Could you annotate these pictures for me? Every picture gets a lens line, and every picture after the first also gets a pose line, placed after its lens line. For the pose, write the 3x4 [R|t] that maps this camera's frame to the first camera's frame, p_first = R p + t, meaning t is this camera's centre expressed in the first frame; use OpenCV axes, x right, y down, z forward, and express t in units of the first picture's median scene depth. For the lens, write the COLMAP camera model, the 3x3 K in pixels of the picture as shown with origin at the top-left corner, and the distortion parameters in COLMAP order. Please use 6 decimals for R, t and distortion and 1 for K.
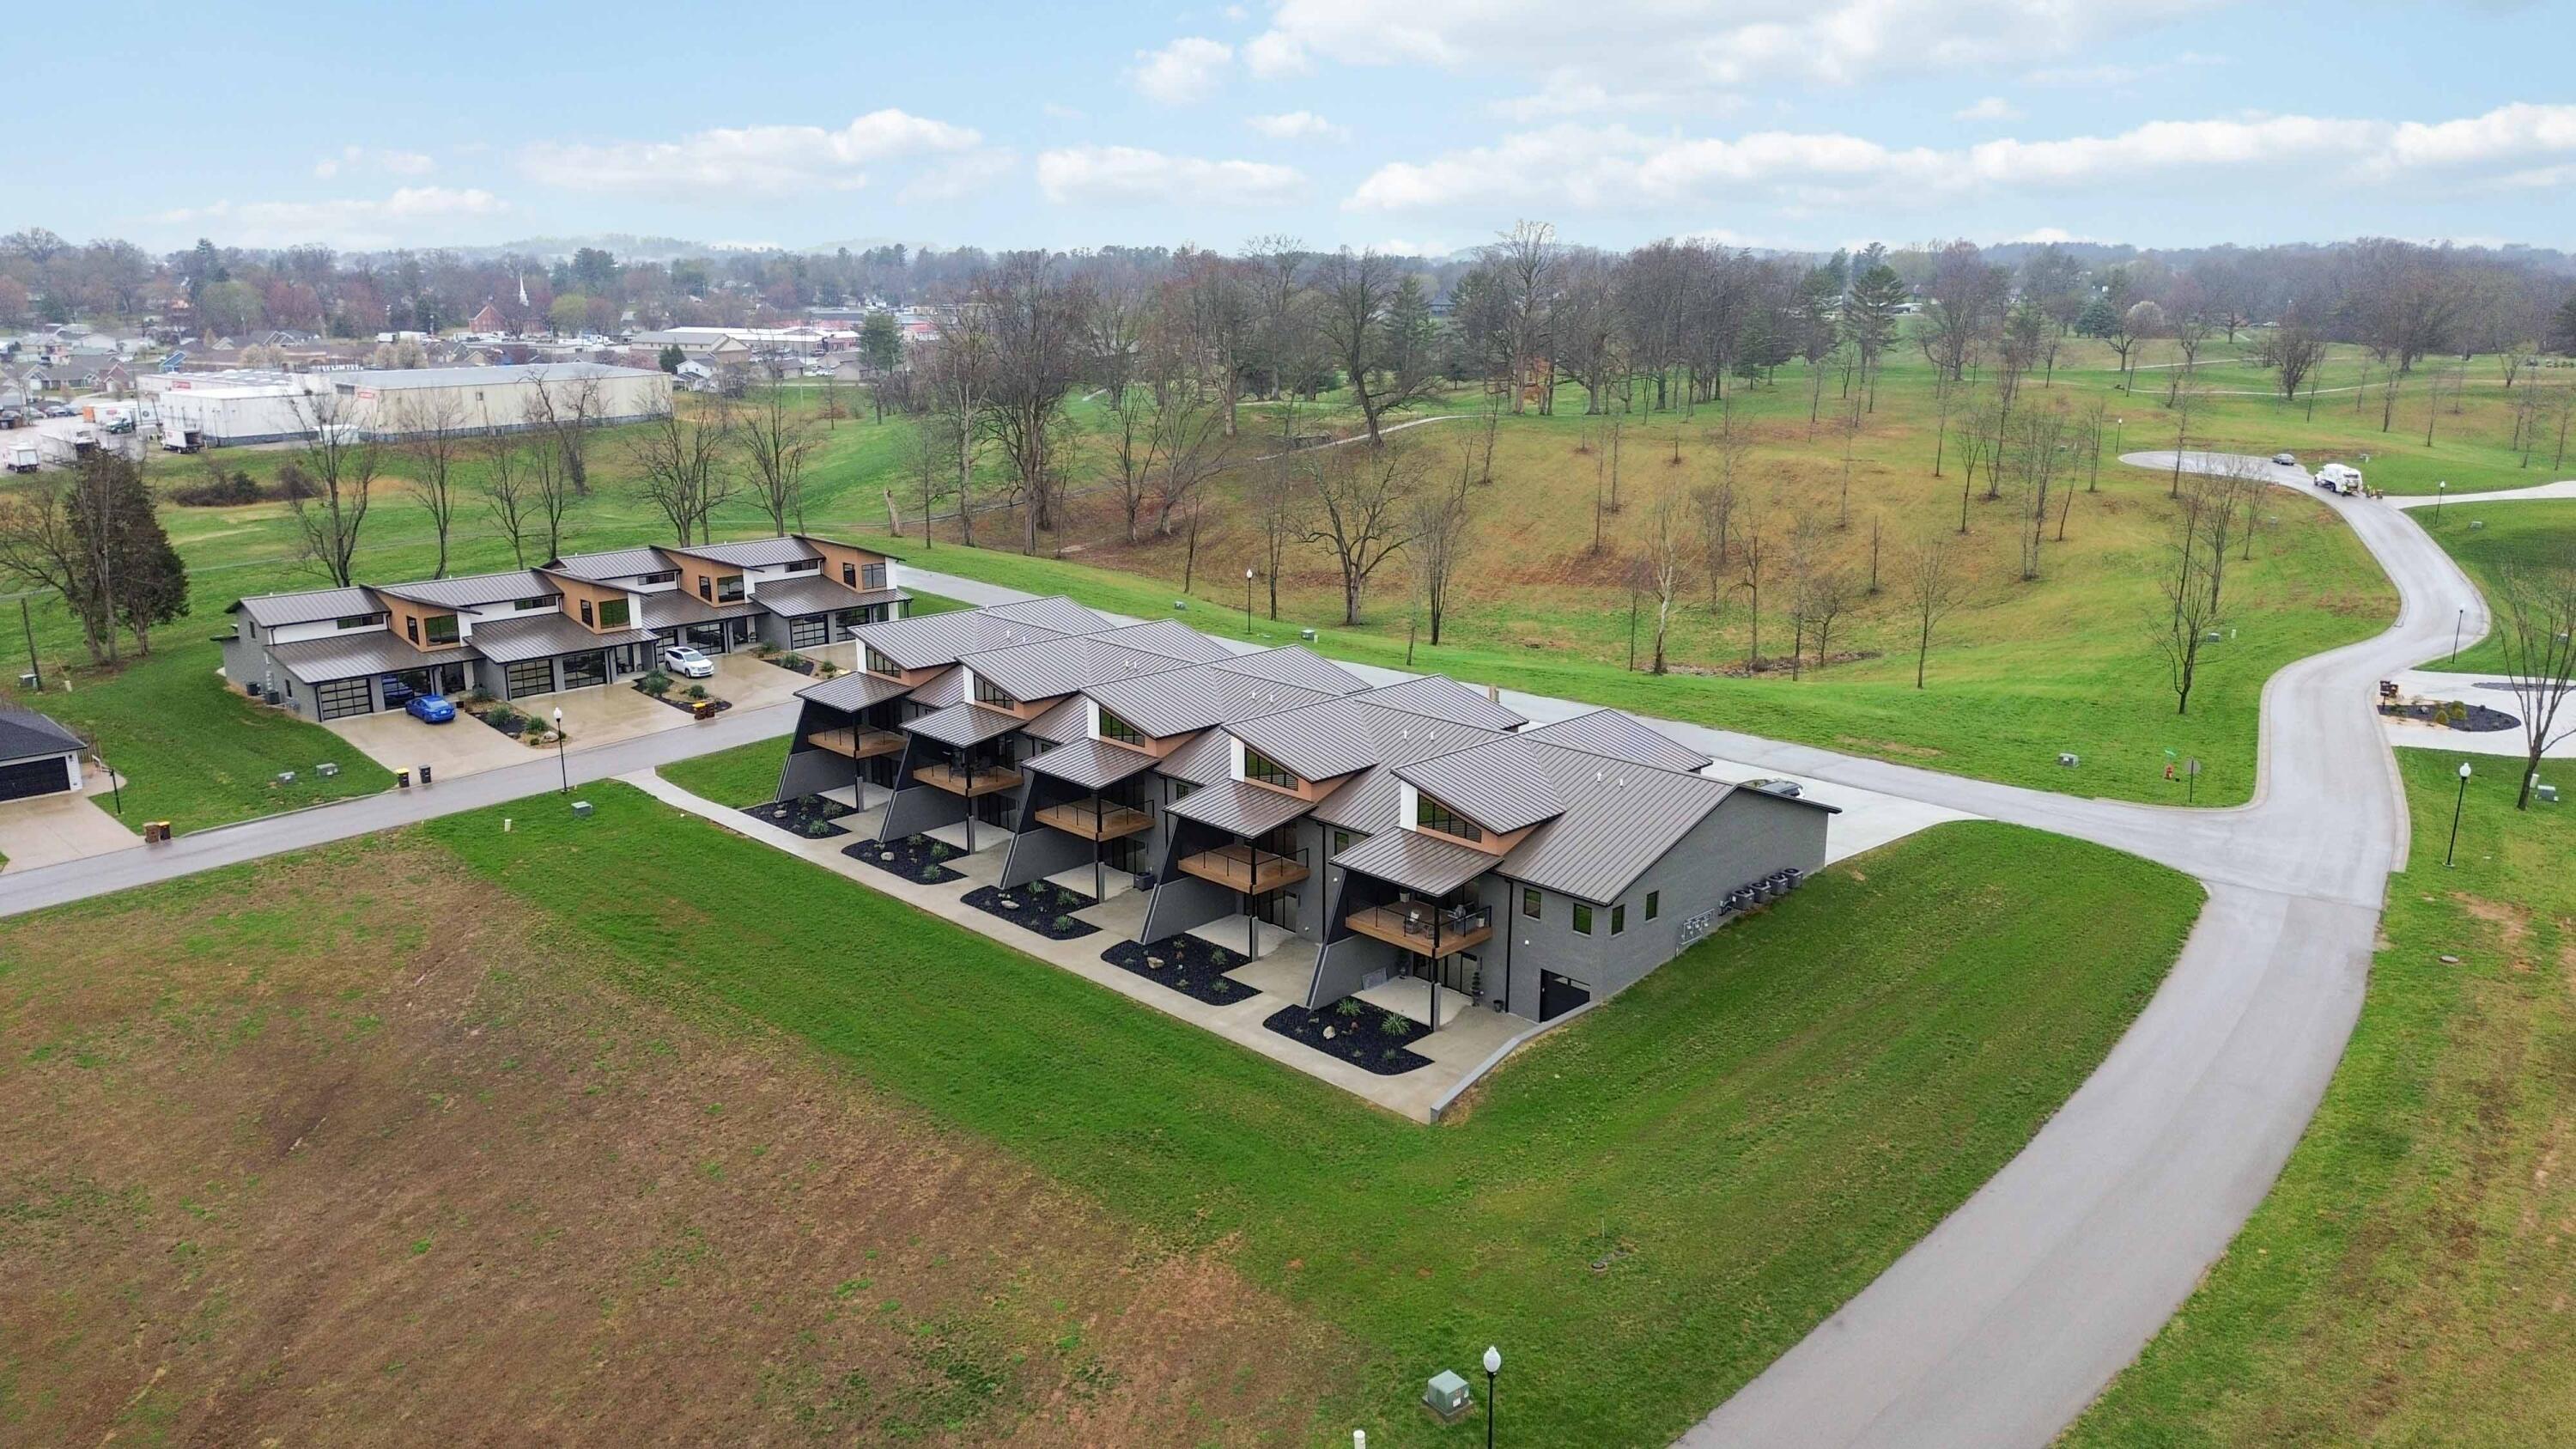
lens RADIAL K [[1813.9, 0, 1282.9], [0, 1813.9, 714.4], [0, 0, 1]] dist [0.058546, -0.053222]
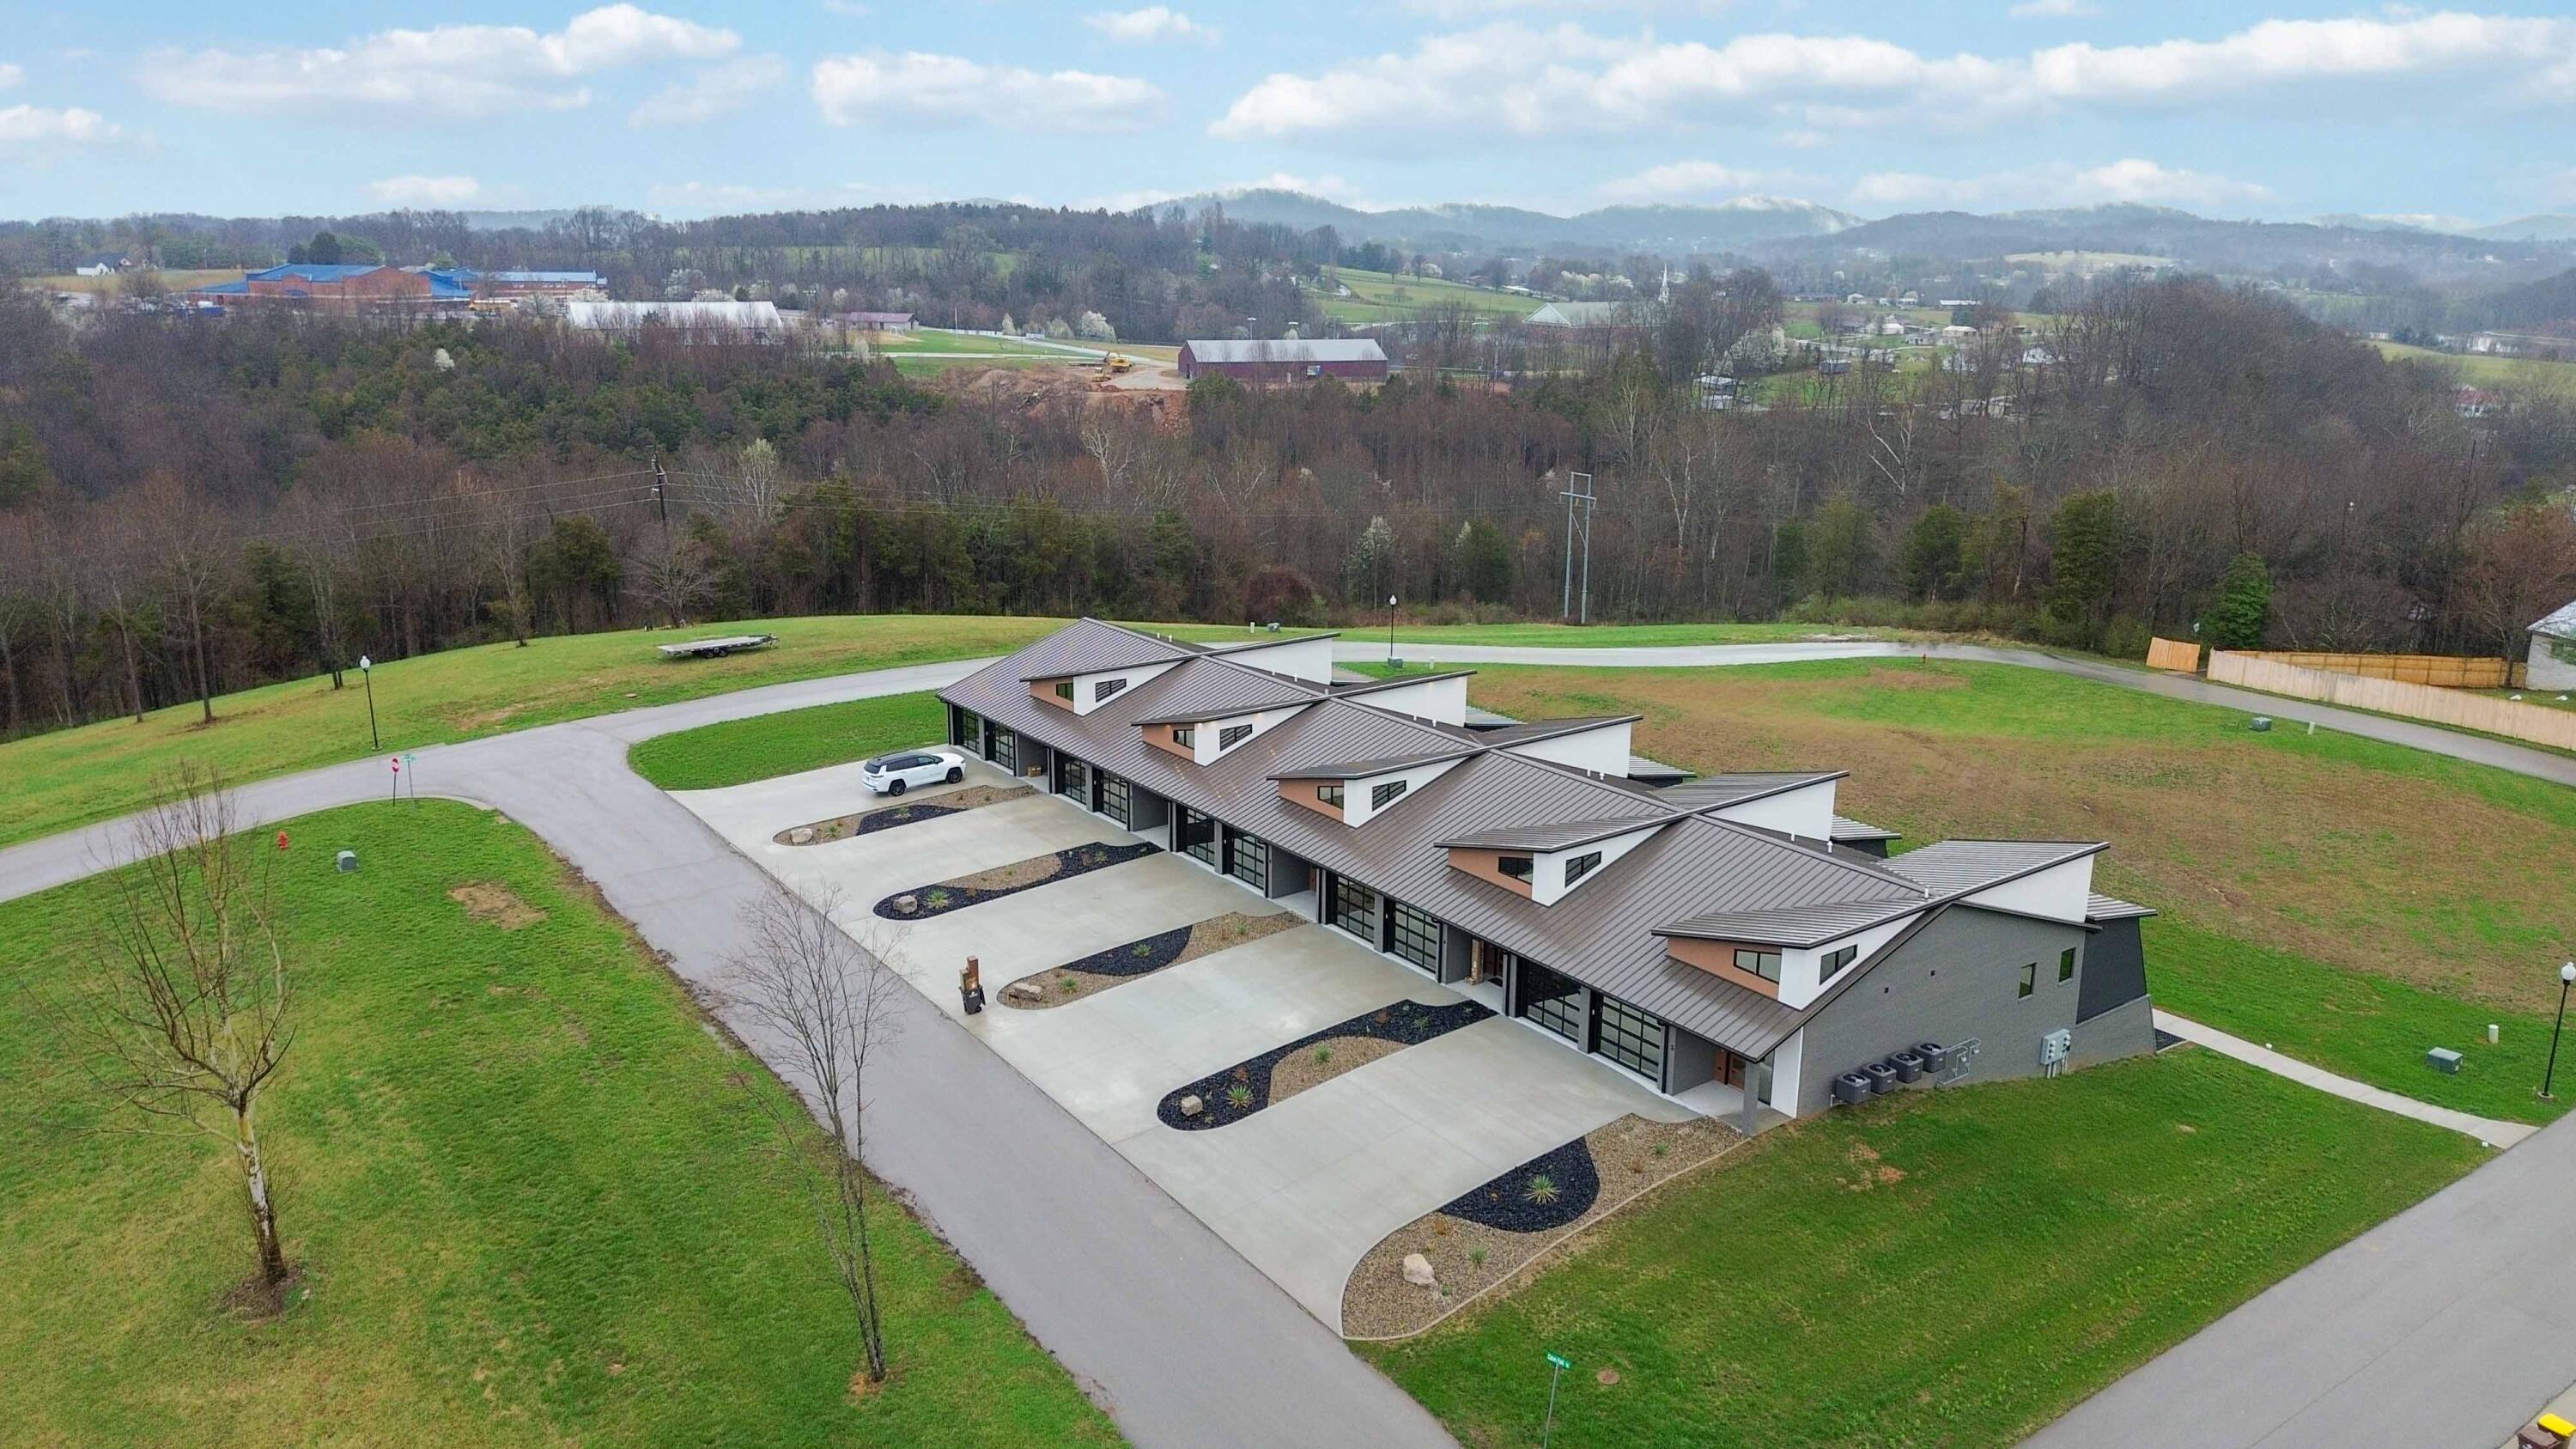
lens RADIAL K [[1813.9, 0, 1273.7], [0, 1813.9, 736.6], [0, 0, 1]] dist [0.058546, -0.053222]
pose [[-0.988189, -0.043344, 0.146983, -0.057184], [0.032881, 0.876848, 0.479642, -0.366285], [-0.149671, 0.478810, -0.865066, 1.553517]]
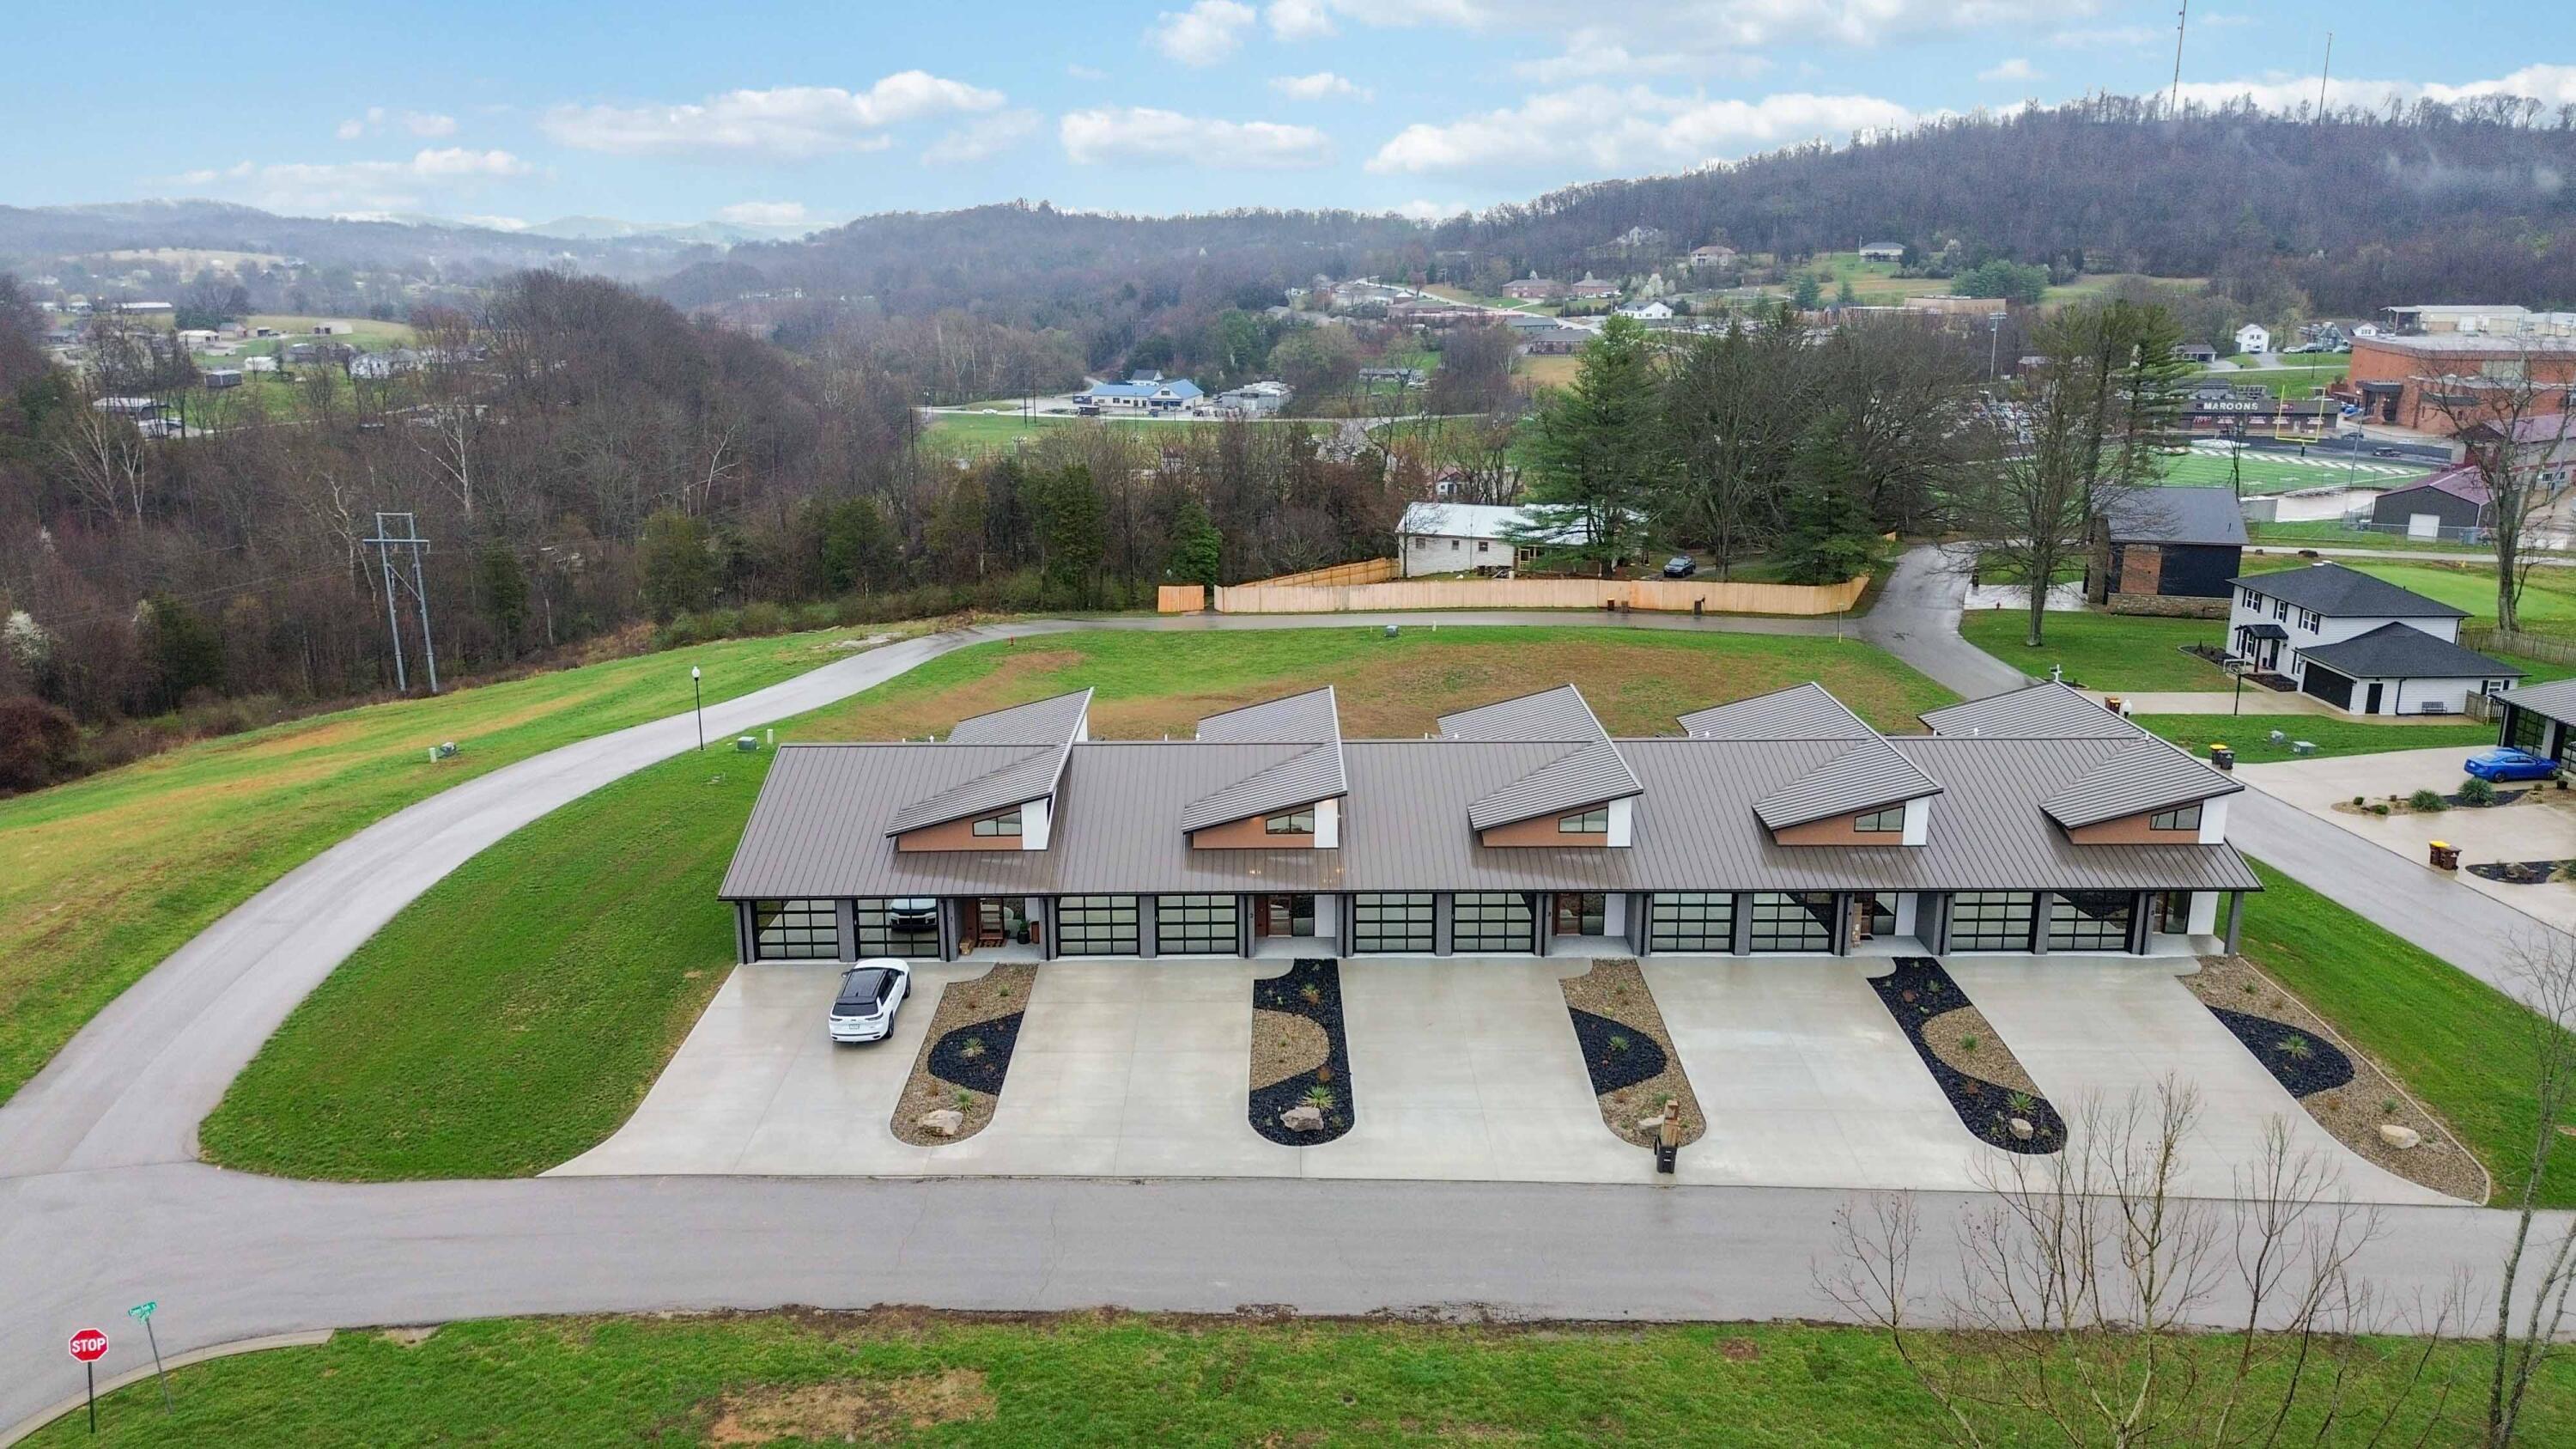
lens RADIAL K [[1813.9, 0, 1288.3], [0, 1813.9, 733.3], [0, 0, 1]] dist [0.058546, -0.053222]
pose [[-0.701728, 0.190023, -0.686636, 0.515488], [-0.163432, 0.895138, 0.414749, -0.290720], [0.693447, 0.403260, -0.597087, 1.262925]]
